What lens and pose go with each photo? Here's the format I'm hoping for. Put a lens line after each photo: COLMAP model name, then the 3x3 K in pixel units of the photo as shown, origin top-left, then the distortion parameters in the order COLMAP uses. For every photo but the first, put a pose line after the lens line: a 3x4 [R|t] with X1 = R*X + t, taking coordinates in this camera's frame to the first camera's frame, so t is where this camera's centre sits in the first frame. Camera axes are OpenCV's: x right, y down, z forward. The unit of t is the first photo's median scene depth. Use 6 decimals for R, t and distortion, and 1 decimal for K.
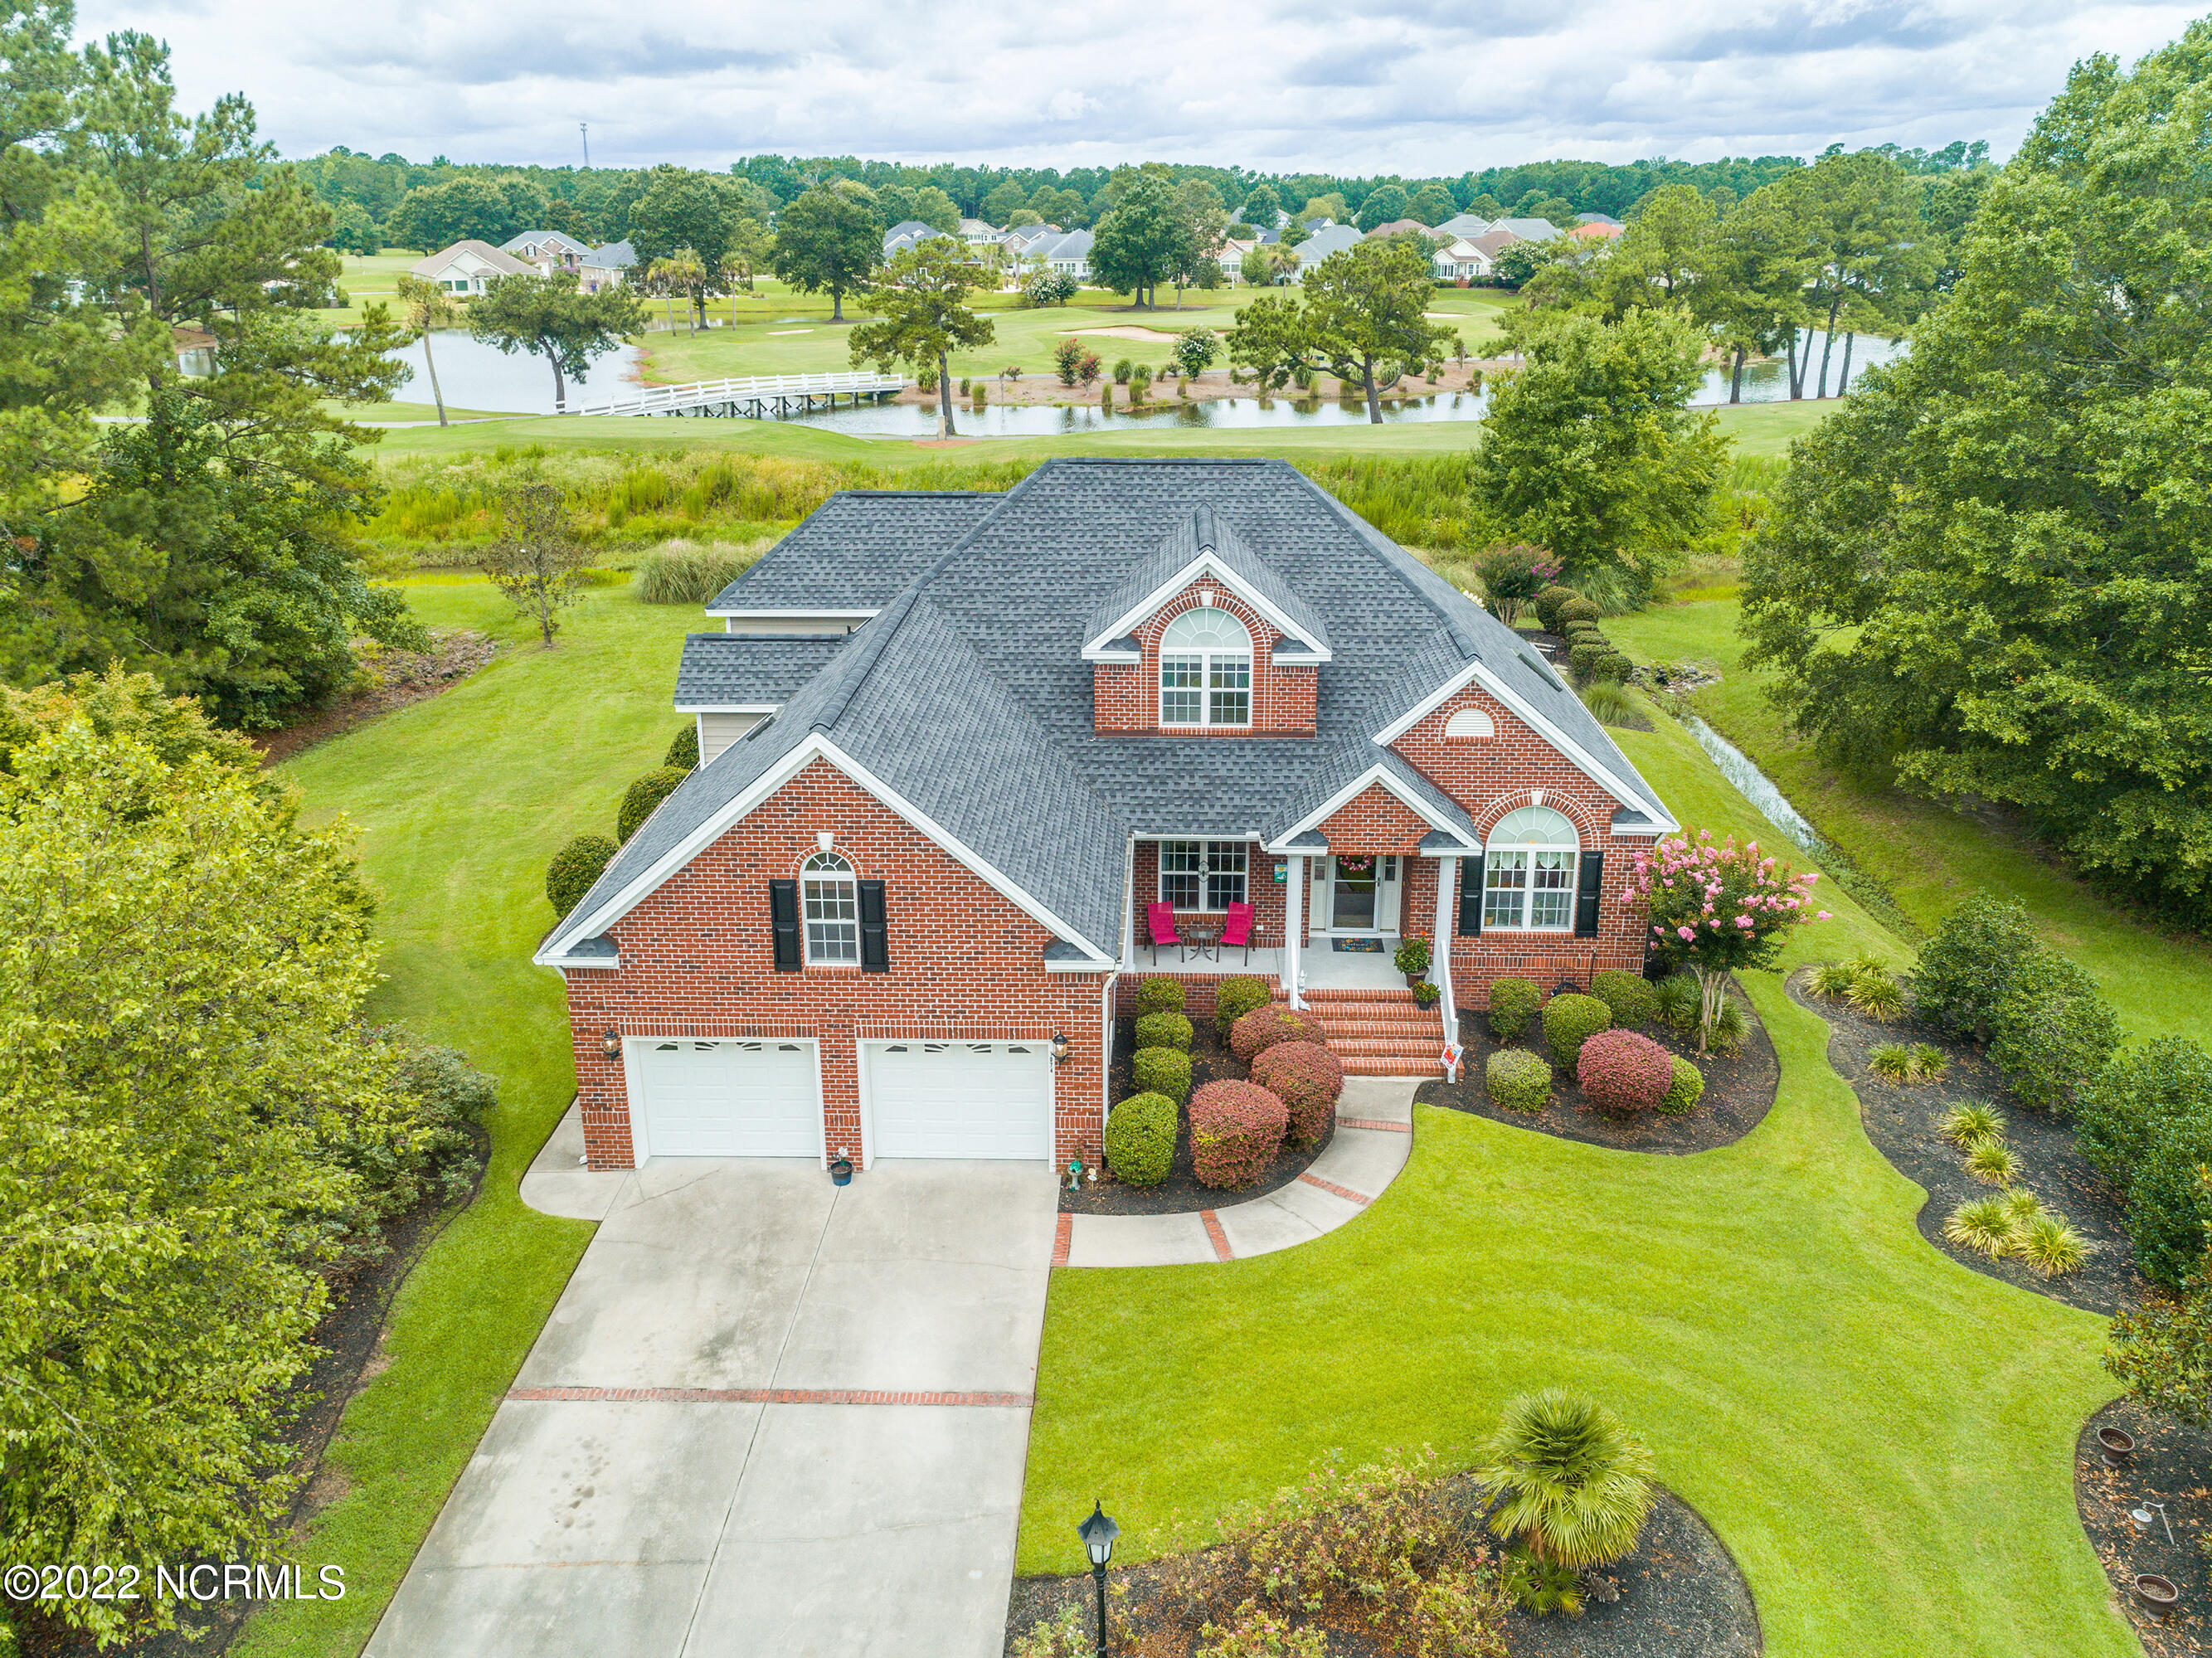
lens RADIAL K [[1658.2, 0, 1107.4], [0, 1658.2, 779.4], [0, 0, 1]] dist [0.015538, 0.004433]
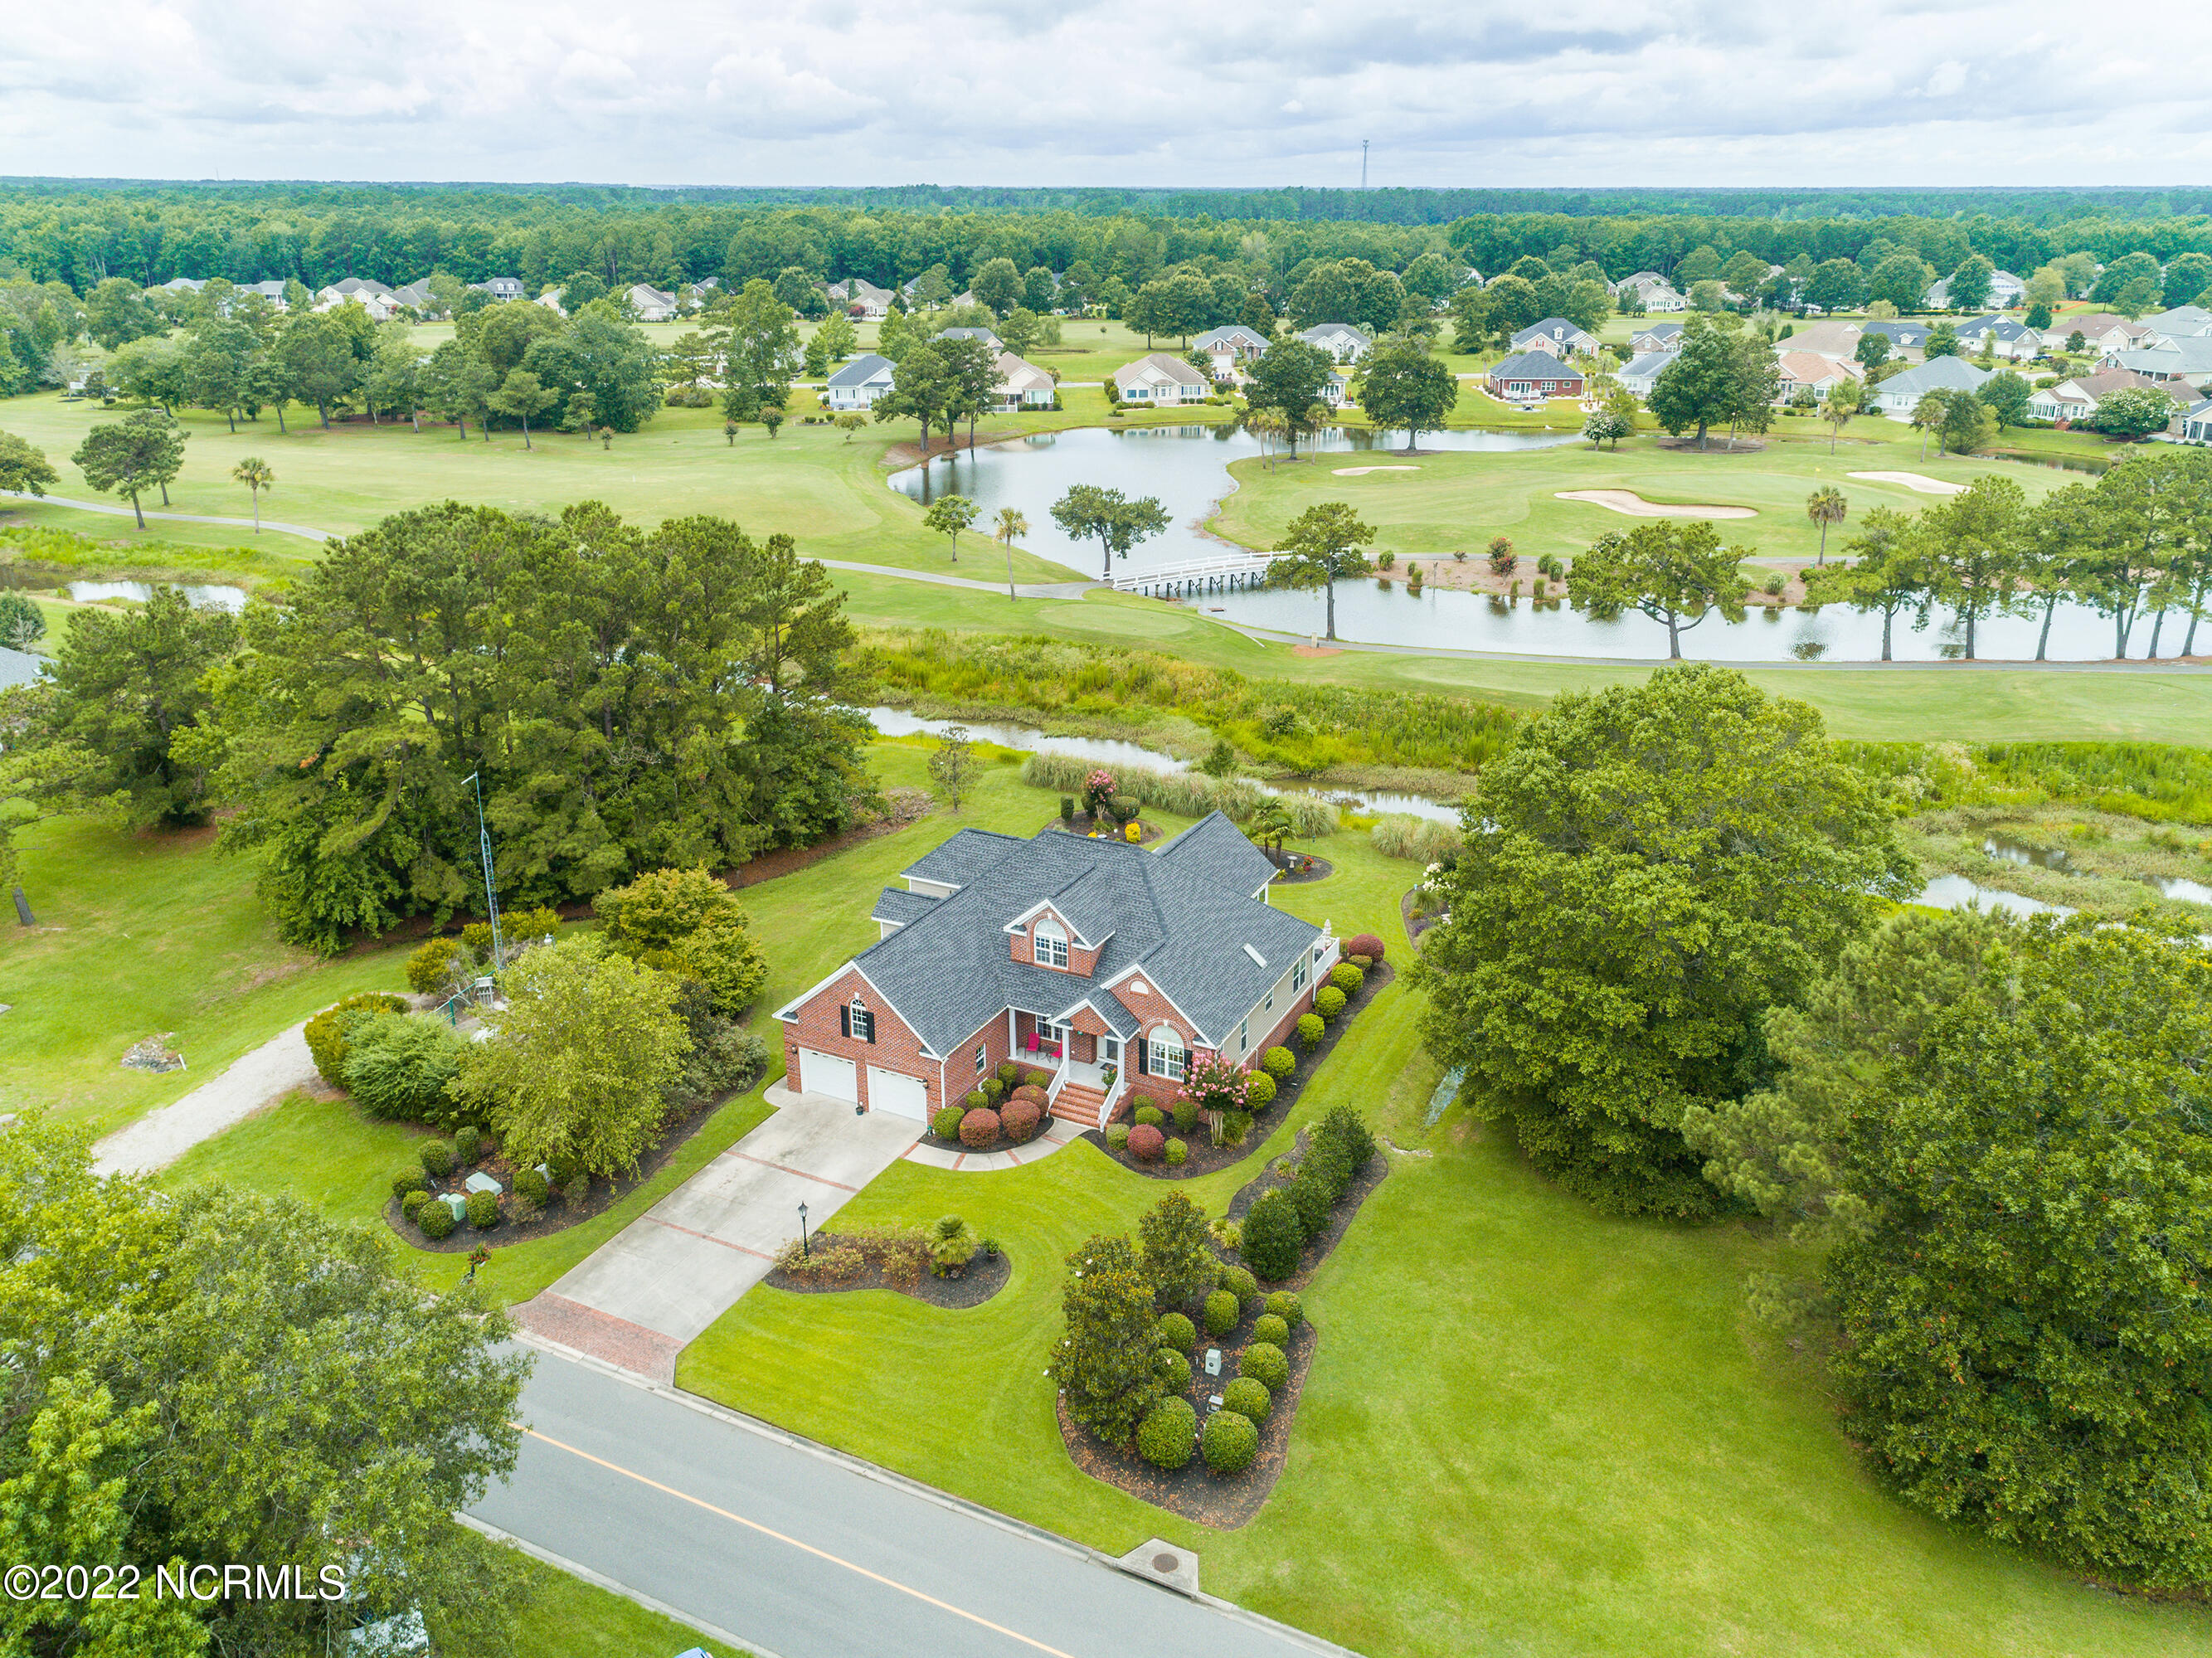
lens RADIAL K [[1658.2, 0, 1107.4], [0, 1658.2, 779.4], [0, 0, 1]] dist [0.015538, 0.004433]
pose [[0.901794, 0.139903, -0.408895, 1.102907], [-0.134636, 0.990013, 0.041799, -0.420431], [0.410659, 0.017358, 0.911624, -1.193761]]
